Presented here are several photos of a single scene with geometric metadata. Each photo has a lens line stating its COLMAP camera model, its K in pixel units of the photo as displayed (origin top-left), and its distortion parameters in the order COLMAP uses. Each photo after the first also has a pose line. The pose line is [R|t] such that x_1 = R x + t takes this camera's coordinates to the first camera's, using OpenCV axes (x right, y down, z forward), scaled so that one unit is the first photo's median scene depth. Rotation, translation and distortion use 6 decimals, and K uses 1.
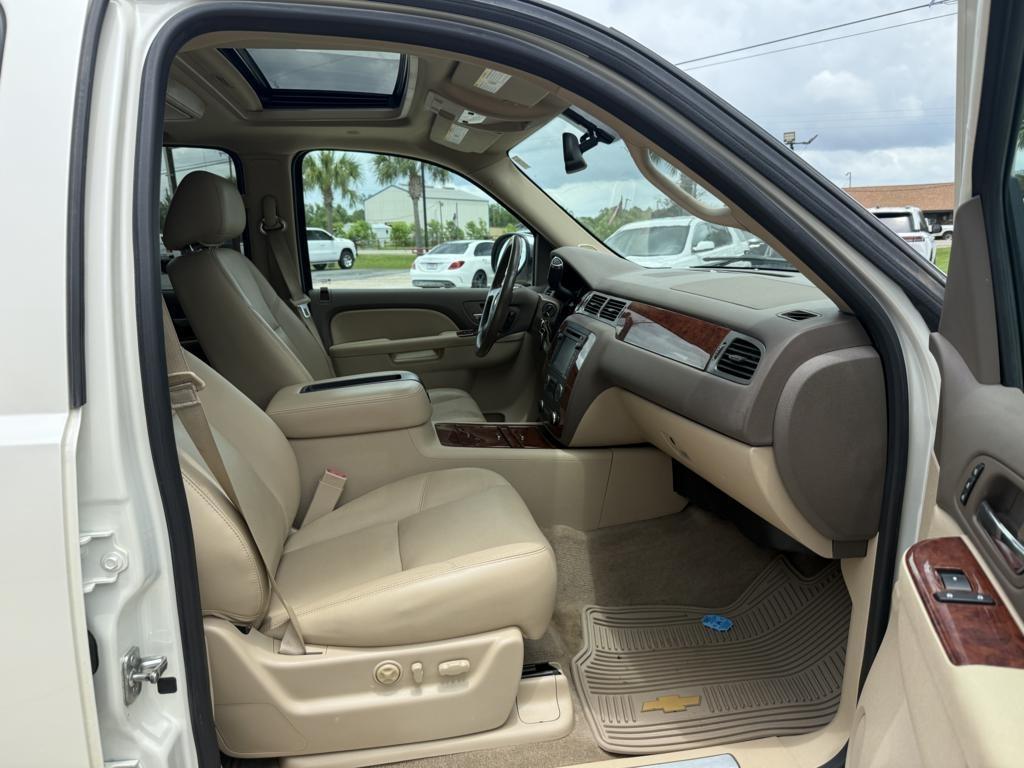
lens RADIAL K [[730.6, 0, 515.4], [0, 730.6, 386.5], [0, 0, 1]] dist [0.035545, -0.049030]
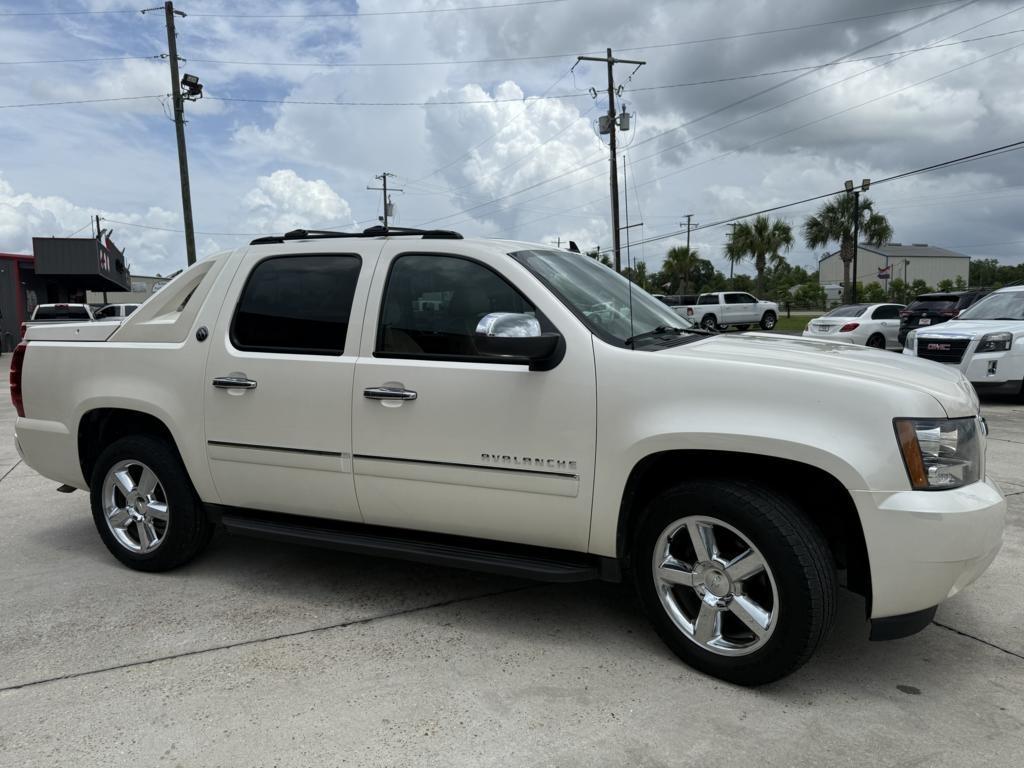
lens RADIAL K [[730.6, 0, 507.5], [0, 730.6, 385.1], [0, 0, 1]] dist [0.035545, -0.049030]
pose [[0.815616, 0.069837, -0.574364, 0.101091], [-0.116639, 0.992155, -0.044995, 0.012001], [0.566715, 0.103692, 0.817363, -0.080115]]
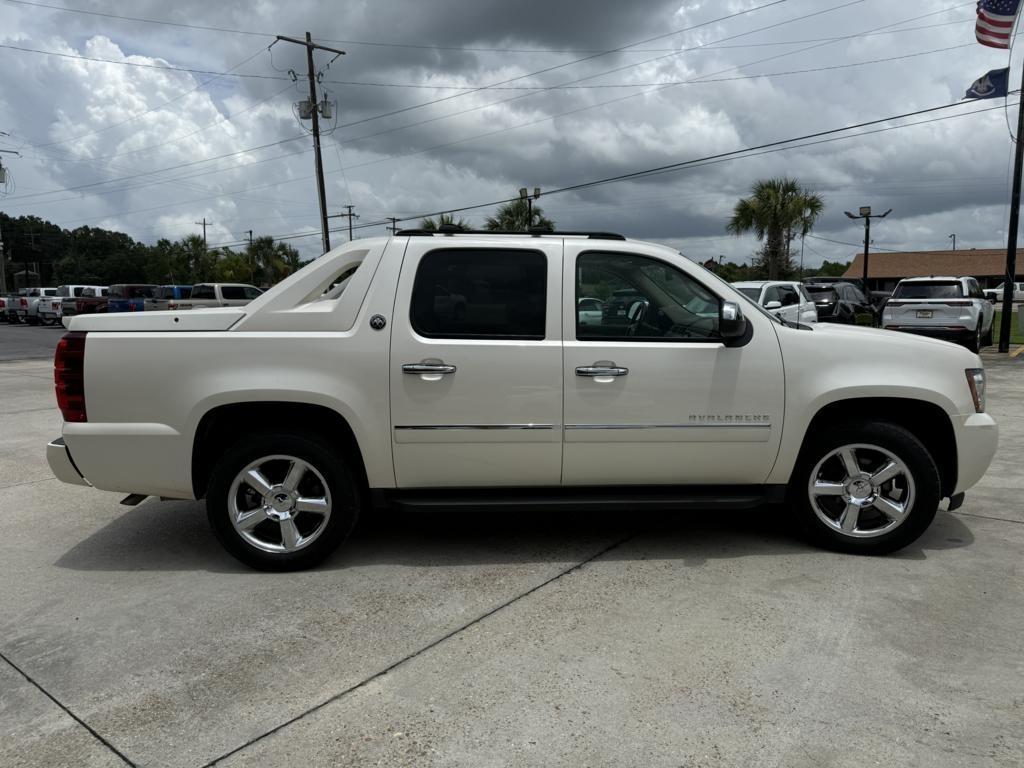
lens RADIAL K [[730.6, 0, 508.1], [0, 730.6, 388.5], [0, 0, 1]] dist [0.035545, -0.049030]
pose [[0.991296, 0.034643, -0.127011, -0.013720], [-0.043394, 0.996823, -0.066789, 0.028049], [0.124293, 0.071720, 0.989650, -0.154085]]
